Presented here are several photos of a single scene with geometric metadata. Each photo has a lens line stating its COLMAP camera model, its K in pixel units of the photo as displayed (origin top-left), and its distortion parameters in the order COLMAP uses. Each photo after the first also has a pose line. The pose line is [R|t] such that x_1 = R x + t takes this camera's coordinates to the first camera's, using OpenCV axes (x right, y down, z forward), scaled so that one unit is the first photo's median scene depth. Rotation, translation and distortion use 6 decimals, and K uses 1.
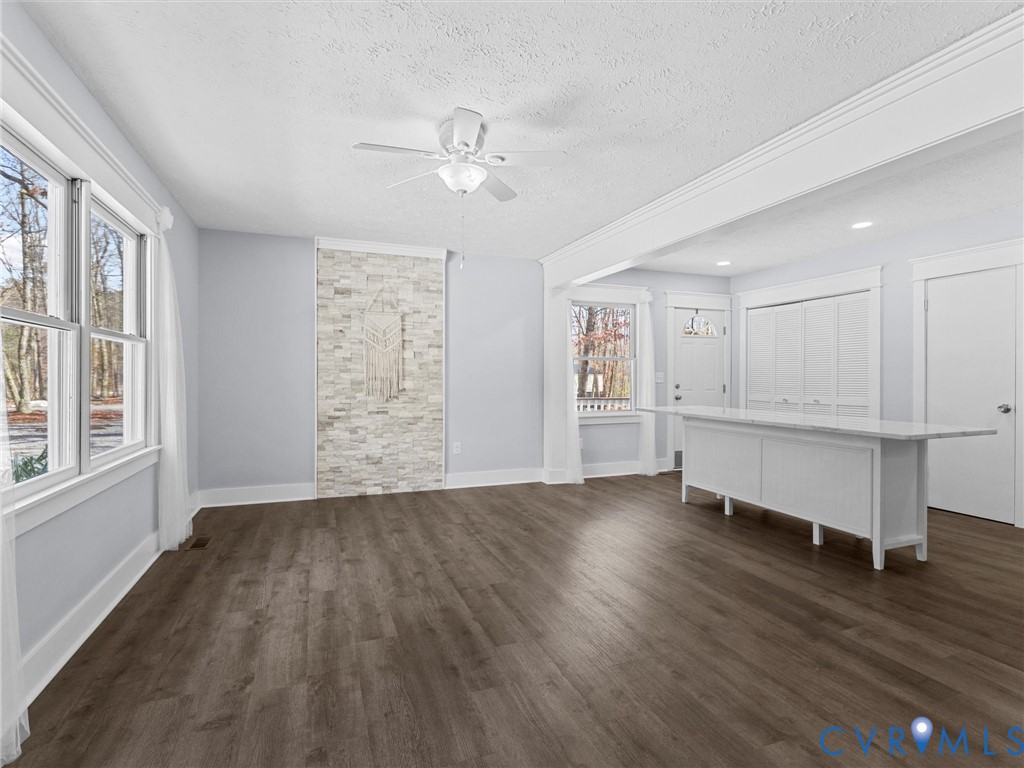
lens RADIAL K [[497.4, 0, 506.7], [0, 497.4, 382.2], [0, 0, 1]] dist [0.001170, -0.000181]
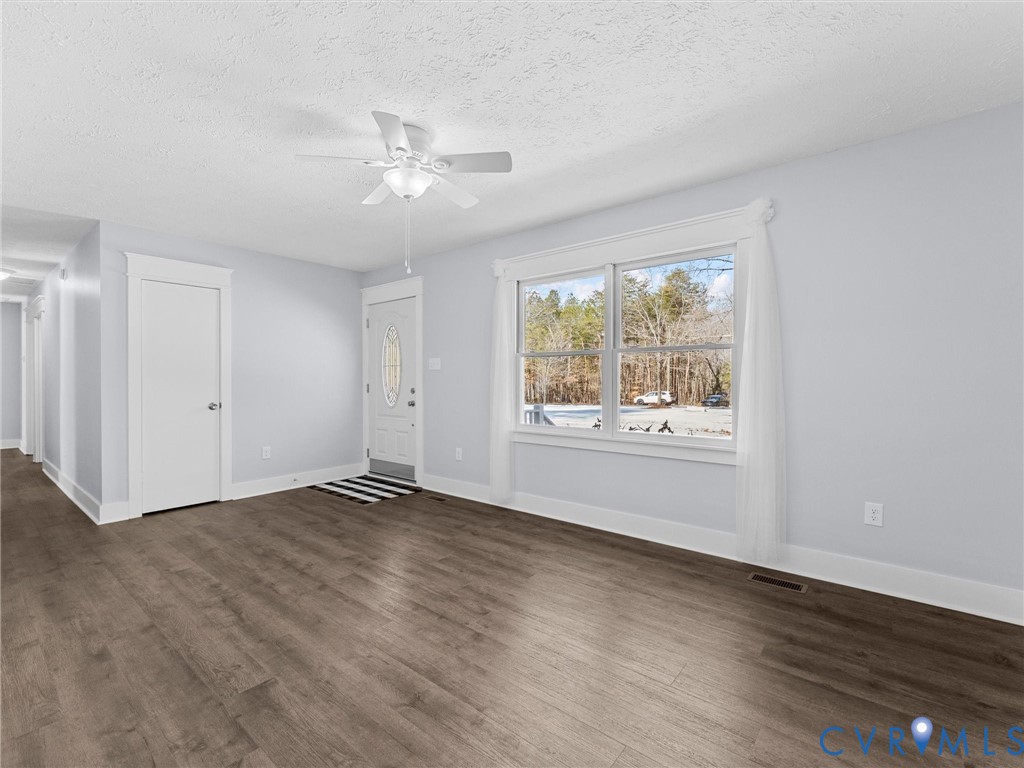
lens RADIAL K [[471.3, 0, 501.0], [0, 471.3, 379.2], [0, 0, 1]] dist [-0.000773, -0.000105]
pose [[-0.878257, -0.002545, -0.478181, 0.197231], [-0.004825, 0.999982, 0.003540, -0.014324], [0.478164, 0.005416, -0.878254, 1.872238]]
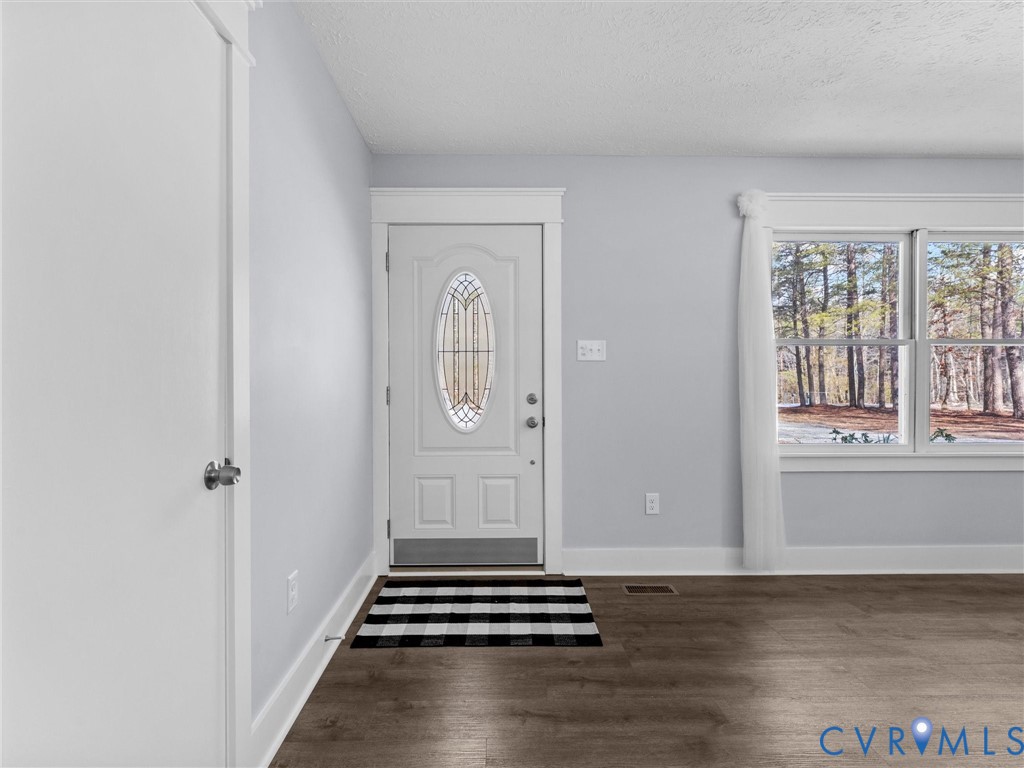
lens RADIAL K [[497.4, 0, 506.7], [0, 497.4, 382.2], [0, 0, 1]] dist [0.001170, -0.000181]
pose [[-0.347640, 0.003398, -0.937622, 0.632614], [-0.005990, 0.999965, 0.005845, -0.001045], [0.937609, 0.007648, -0.347607, 0.358785]]
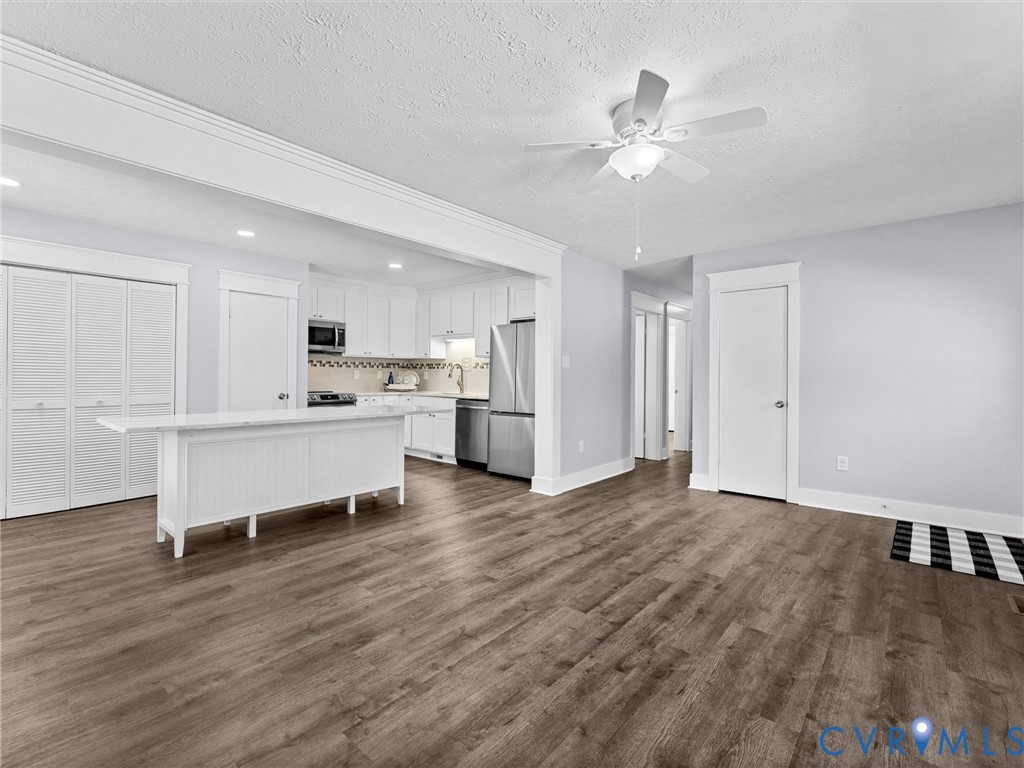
lens RADIAL K [[471.3, 0, 501.0], [0, 471.3, 379.2], [0, 0, 1]] dist [-0.000773, -0.000105]
pose [[-0.460016, -0.011382, 0.887838, -0.729568], [0.000013, 0.999918, 0.012826, -0.019719], [-0.887911, 0.005911, -0.459978, 1.574043]]
